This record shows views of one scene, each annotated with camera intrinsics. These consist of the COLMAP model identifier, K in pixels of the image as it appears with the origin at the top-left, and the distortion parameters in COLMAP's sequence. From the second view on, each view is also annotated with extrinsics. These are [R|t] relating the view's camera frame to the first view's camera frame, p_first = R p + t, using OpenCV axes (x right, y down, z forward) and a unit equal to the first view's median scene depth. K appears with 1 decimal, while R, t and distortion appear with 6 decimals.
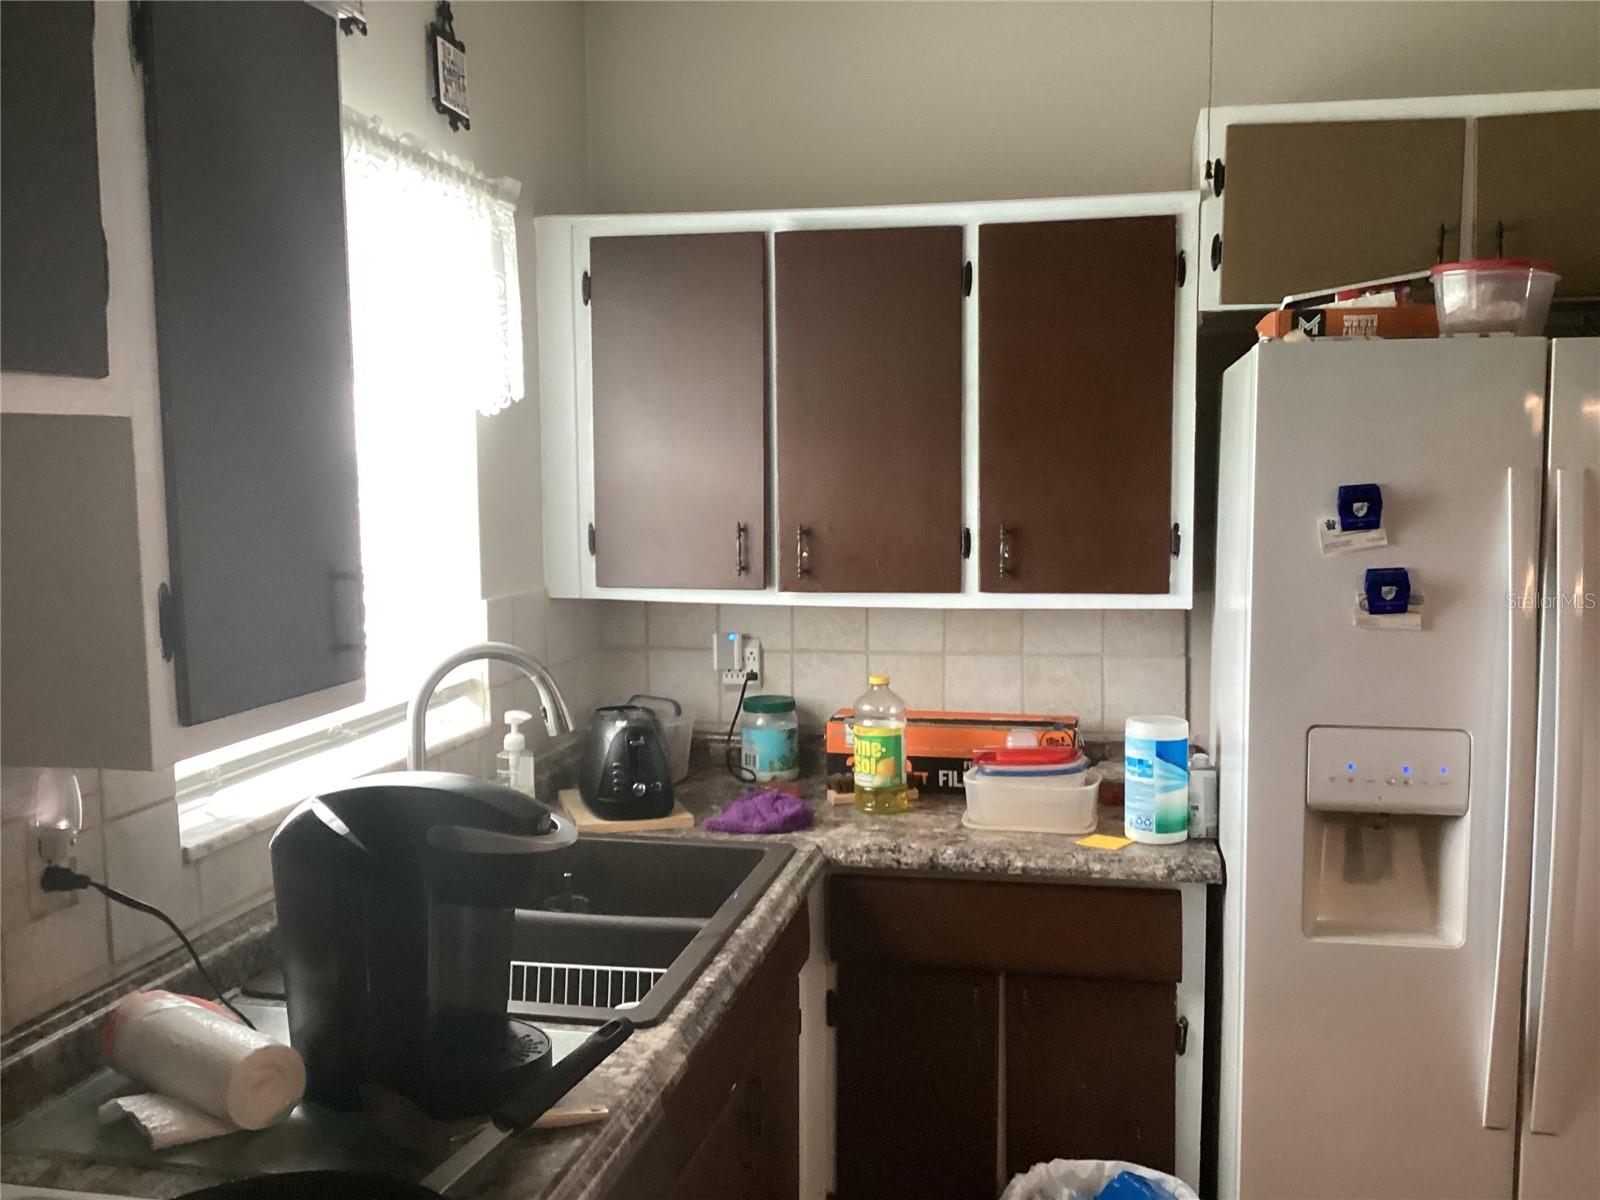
lens RADIAL K [[1490.7, 0, 807.8], [0, 1490.7, 597.6], [0, 0, 1]] dist [0.048372, 0.000000]
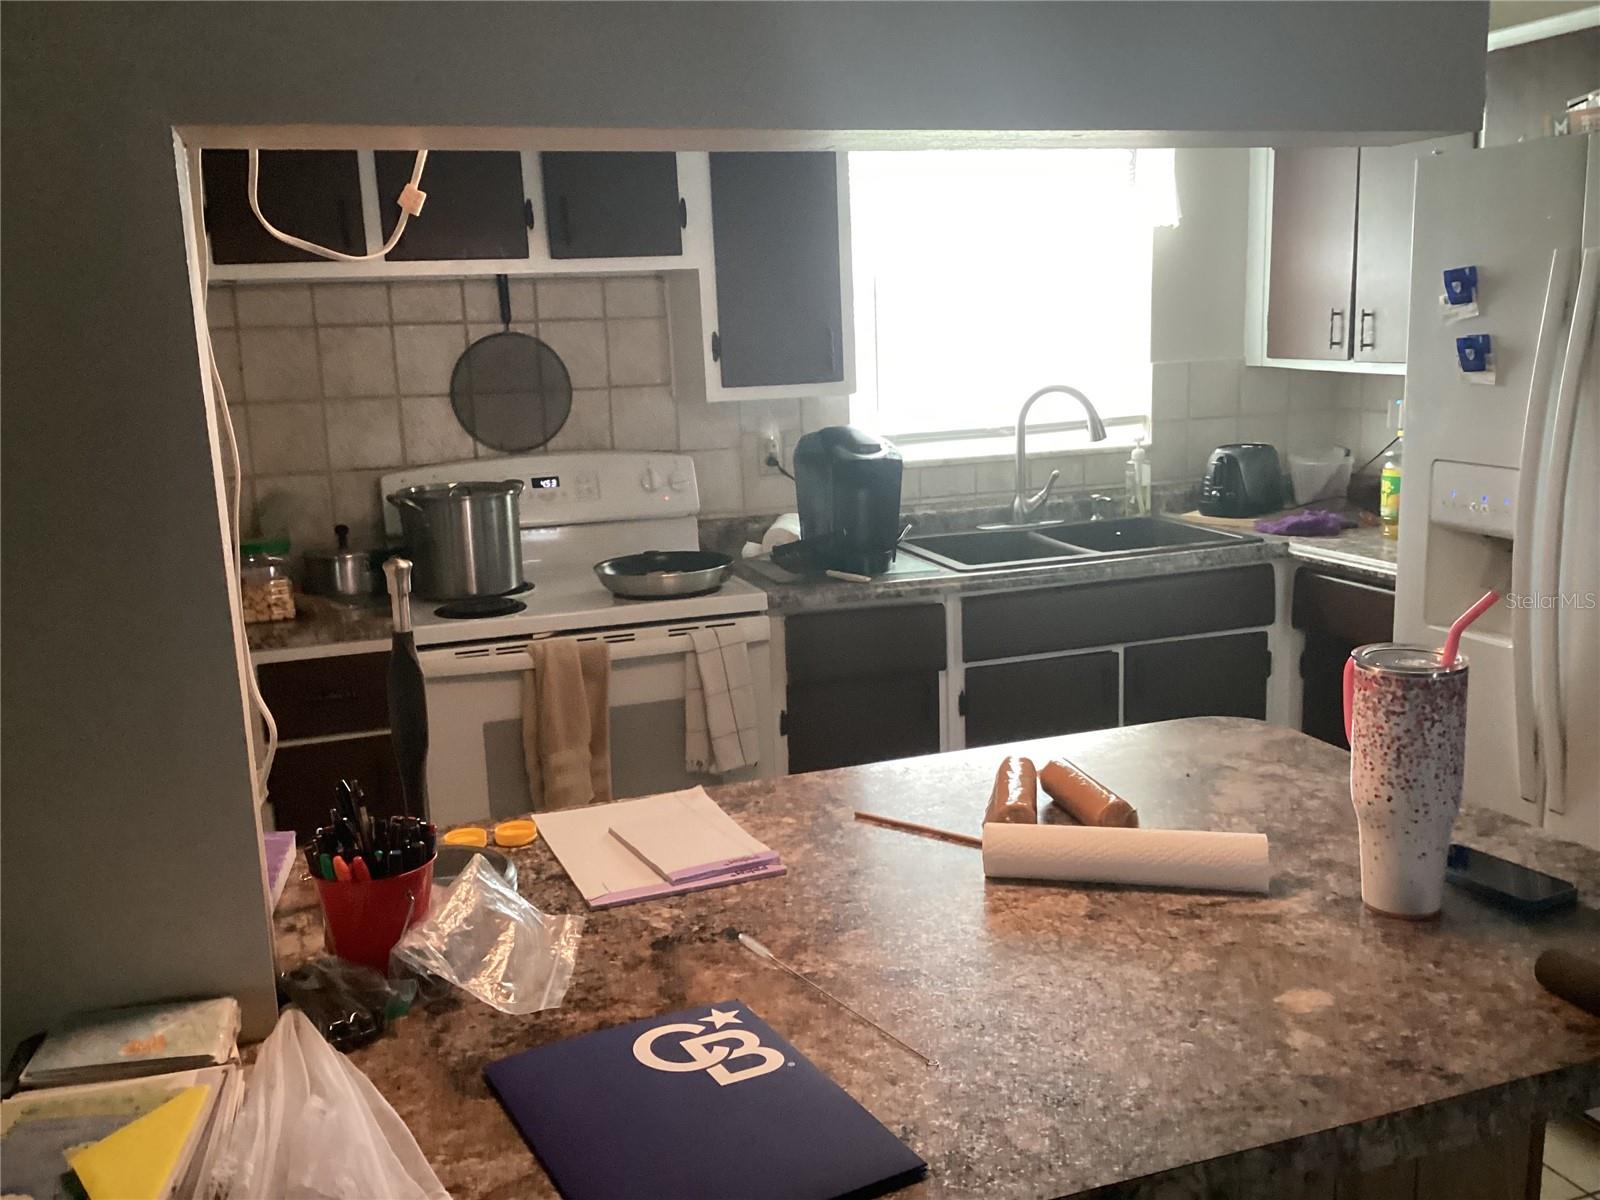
lens RADIAL K [[1490.7, 0, 796.0], [0, 1490.7, 607.8], [0, 0, 1]] dist [0.048372, 0.000000]
pose [[0.496556, 0.155260, -0.854006, 1.210980], [-0.042269, 0.987031, 0.154867, 0.034453], [0.866975, -0.040802, 0.496679, -0.123639]]
